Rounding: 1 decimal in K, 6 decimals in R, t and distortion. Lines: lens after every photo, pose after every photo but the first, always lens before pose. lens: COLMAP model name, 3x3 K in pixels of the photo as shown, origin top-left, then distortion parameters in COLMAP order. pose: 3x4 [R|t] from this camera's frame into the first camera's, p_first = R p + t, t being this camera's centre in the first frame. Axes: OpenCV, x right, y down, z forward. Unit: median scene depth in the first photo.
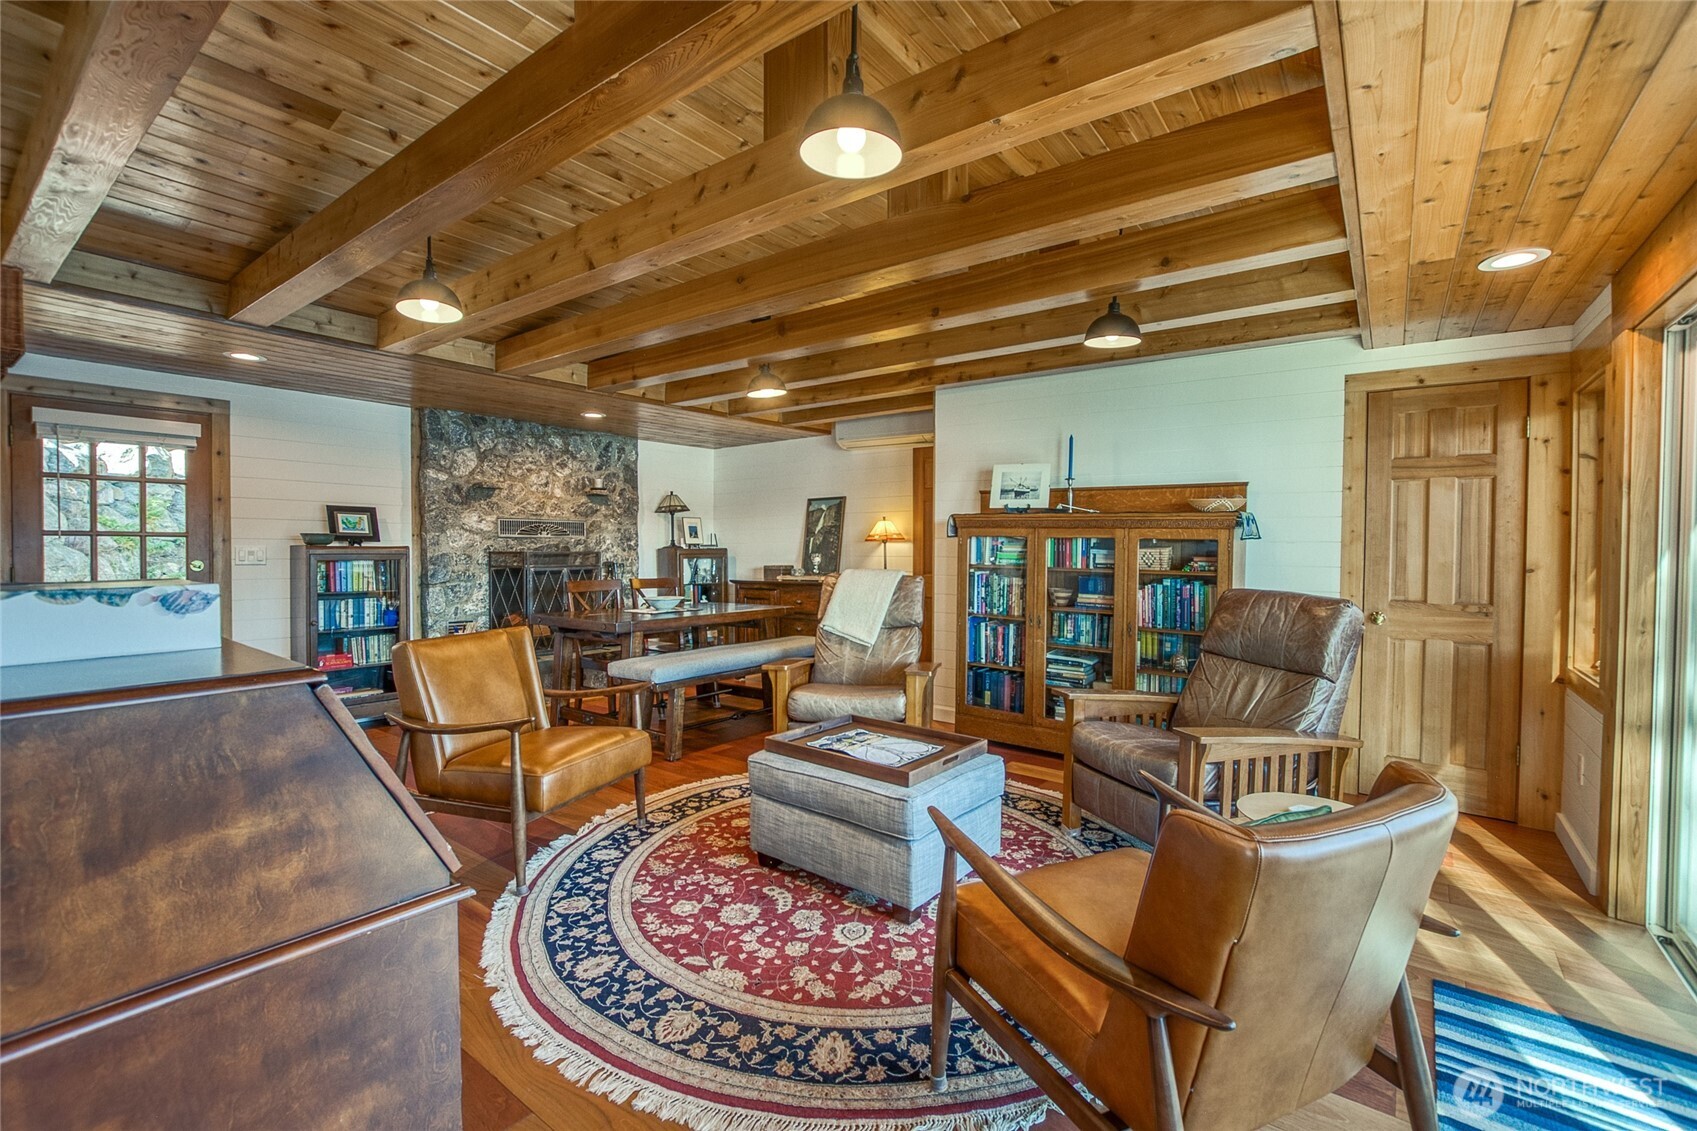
lens RADIAL K [[767.4, 0, 849.1], [0, 767.4, 559.1], [0, 0, 1]] dist [-0.017978, 0.000201]
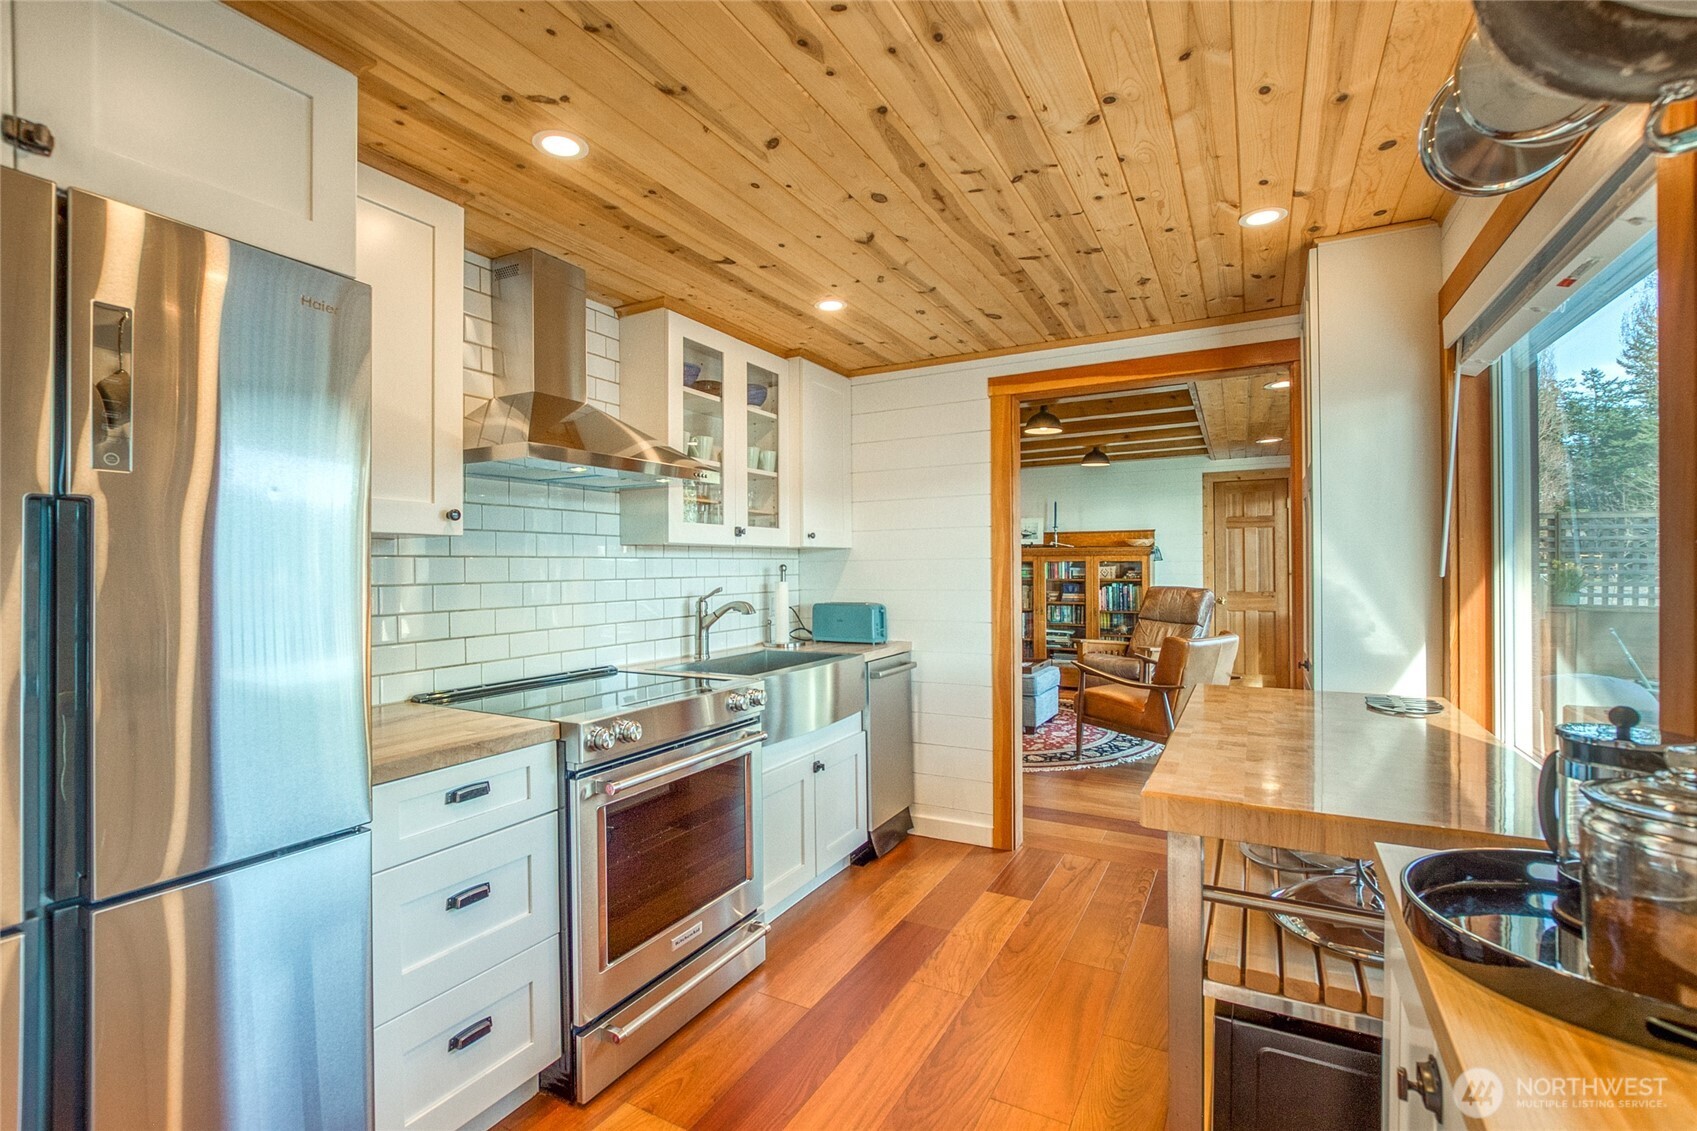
lens RADIAL K [[767.4, 0, 849.1], [0, 767.4, 559.1], [0, 0, 1]] dist [-0.017978, 0.000201]
pose [[0.989618, -0.017661, 0.142633, -0.476281], [0.021986, 0.999343, -0.028800, 0.007358], [-0.142031, 0.031637, 0.989356, -0.725779]]
